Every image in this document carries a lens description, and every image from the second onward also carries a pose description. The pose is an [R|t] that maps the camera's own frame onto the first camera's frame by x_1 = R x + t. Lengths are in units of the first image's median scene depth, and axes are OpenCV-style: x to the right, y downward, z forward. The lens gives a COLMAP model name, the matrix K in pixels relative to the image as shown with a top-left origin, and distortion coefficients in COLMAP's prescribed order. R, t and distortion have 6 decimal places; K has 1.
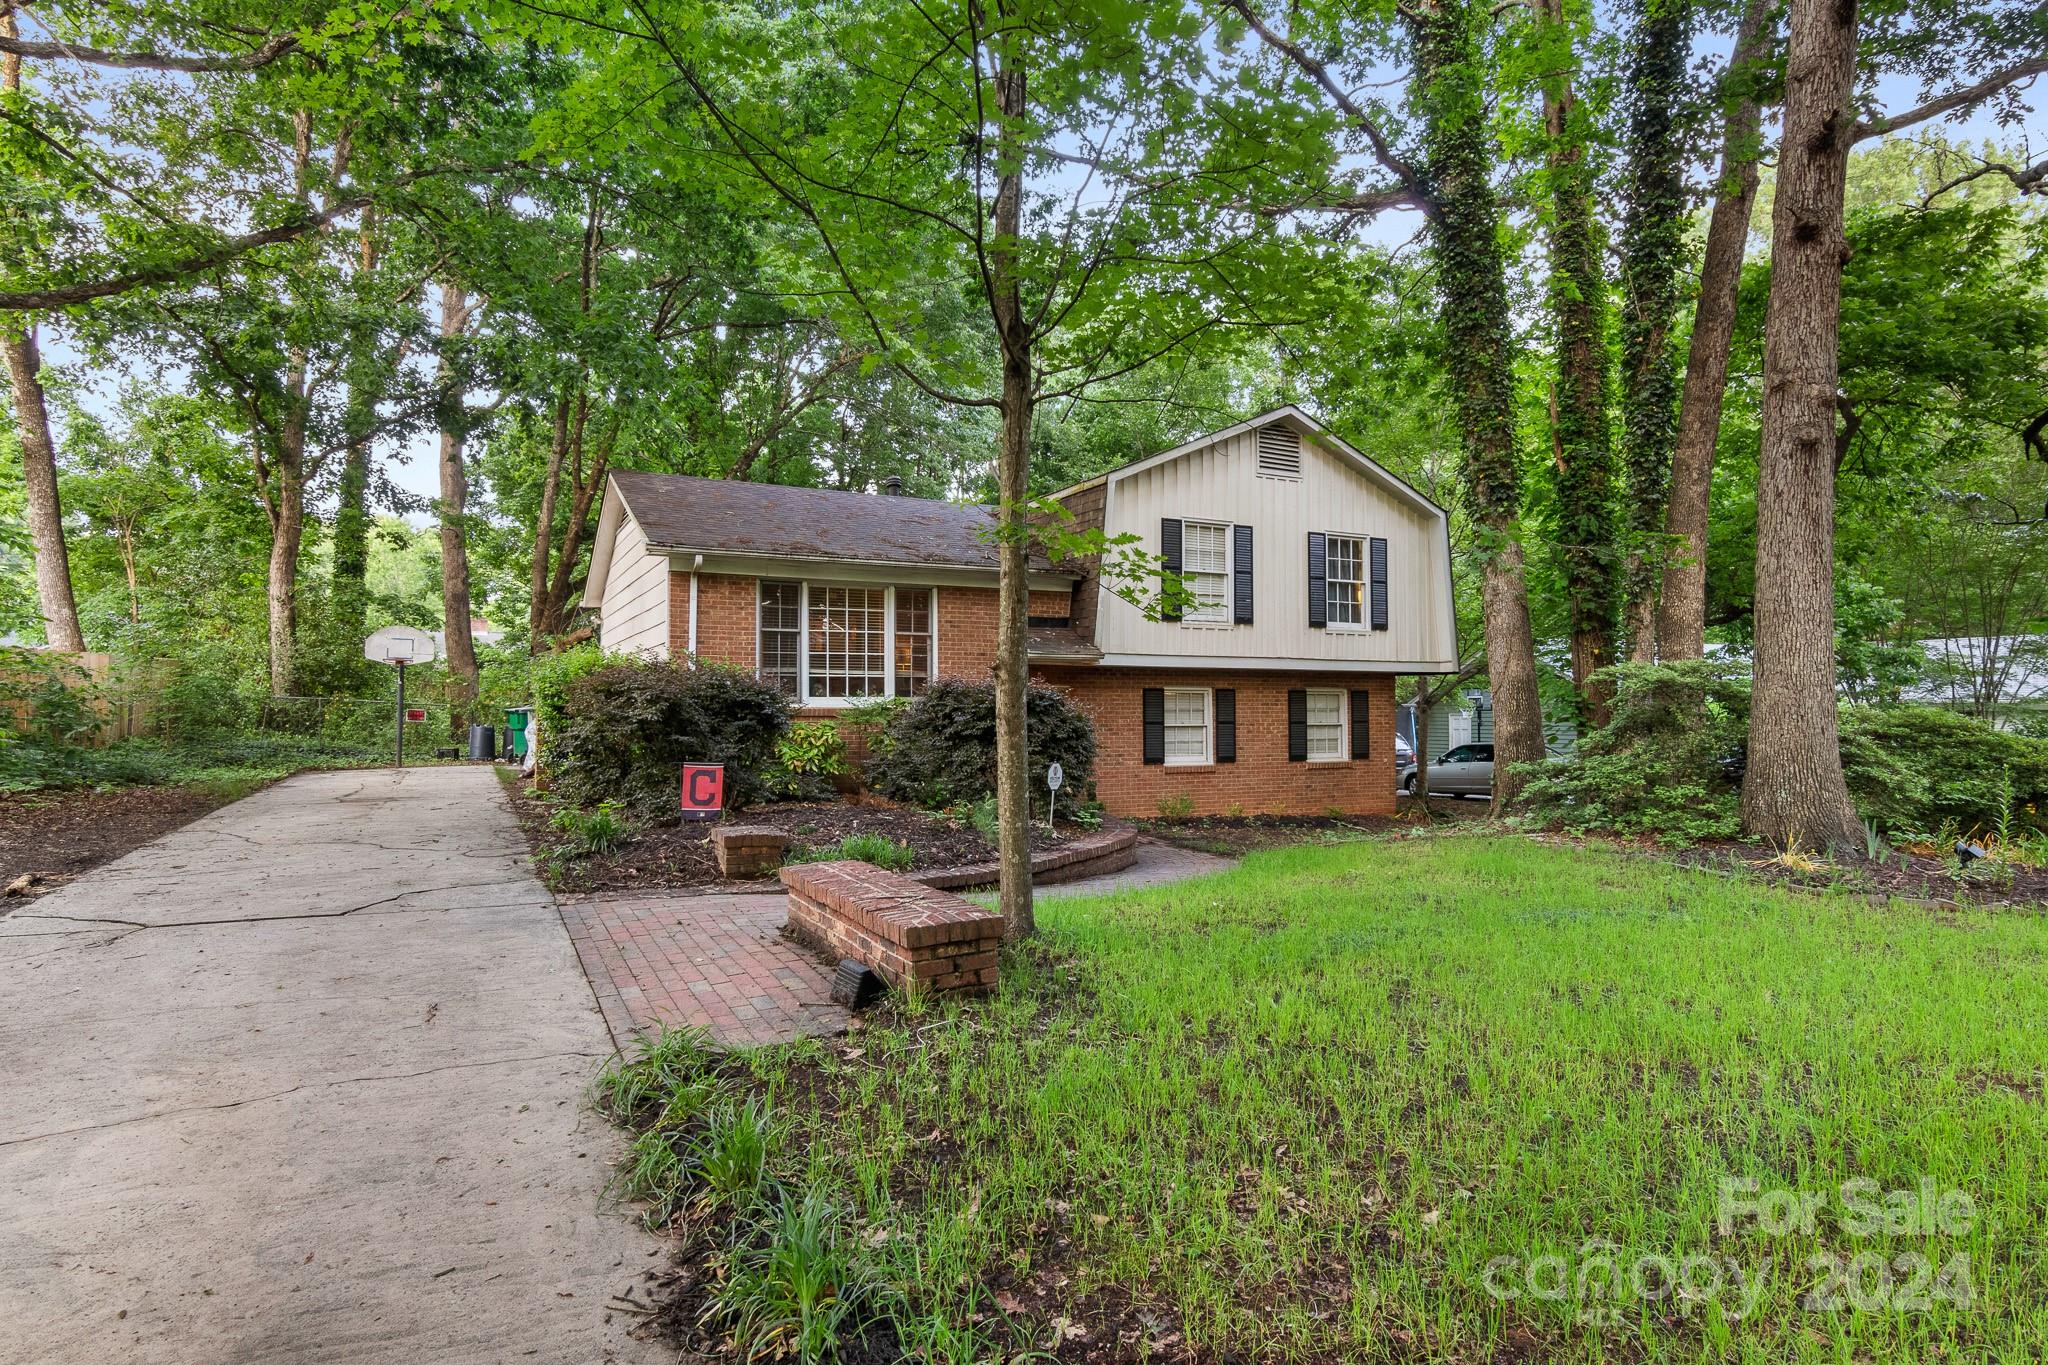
lens RADIAL K [[1130.8, 0, 1023.0], [0, 1130.8, 684.6], [0, 0, 1]] dist [-0.006878, 0.000630]
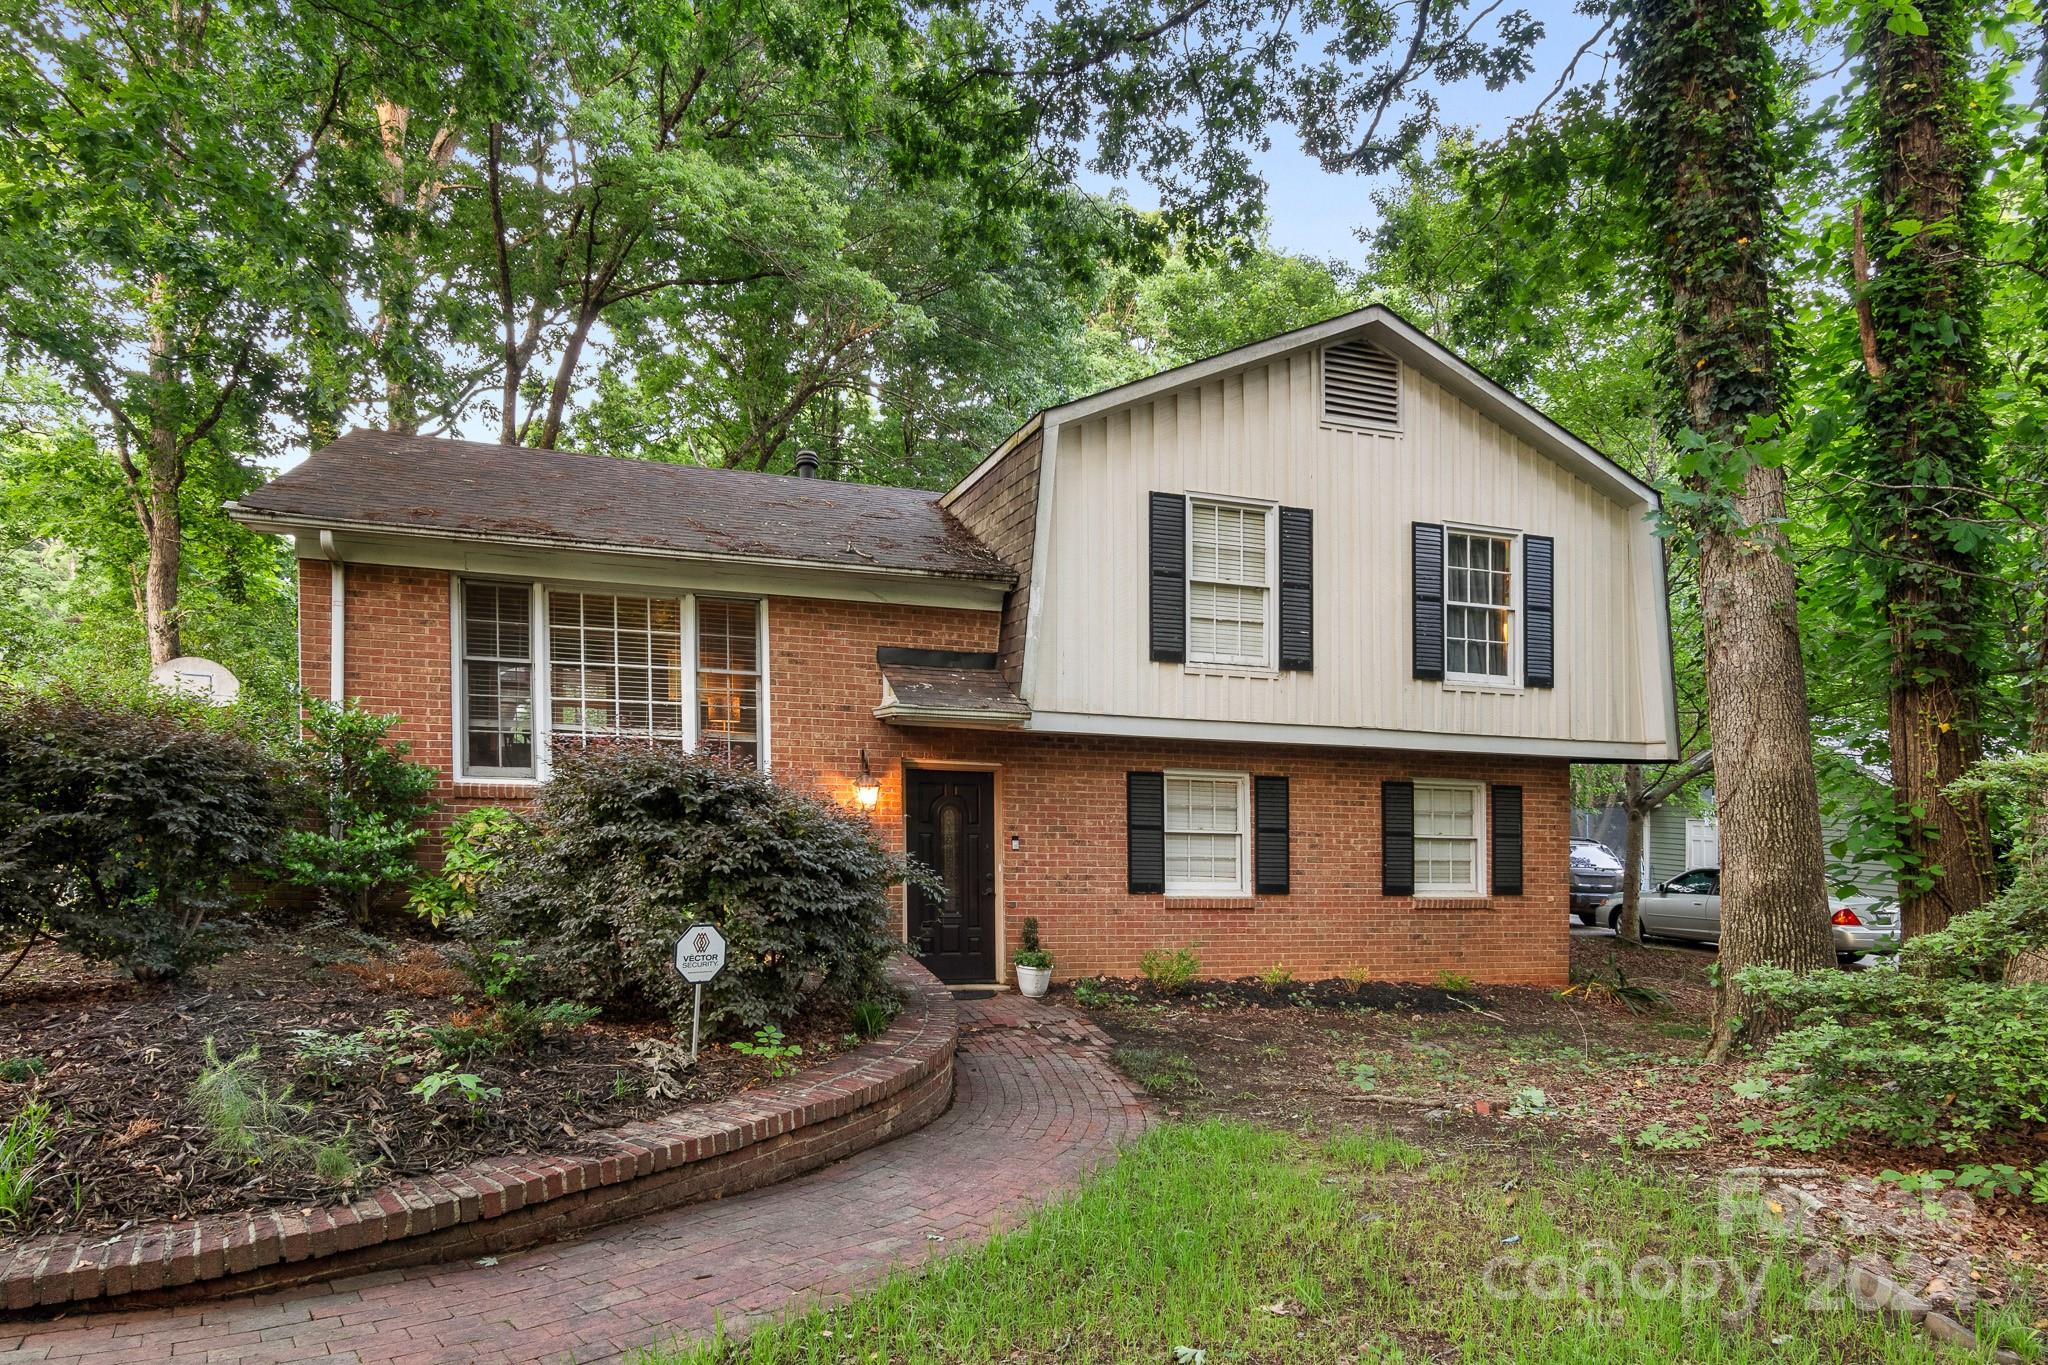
lens RADIAL K [[1130.8, 0, 1075.0], [0, 1130.8, 734.4], [0, 0, 1]] dist [-0.006878, 0.000630]
pose [[0.987078, 0.026611, -0.158018, 0.174150], [-0.030094, 0.999353, -0.019694, -0.003538], [0.157392, 0.024195, 0.987240, 0.377936]]
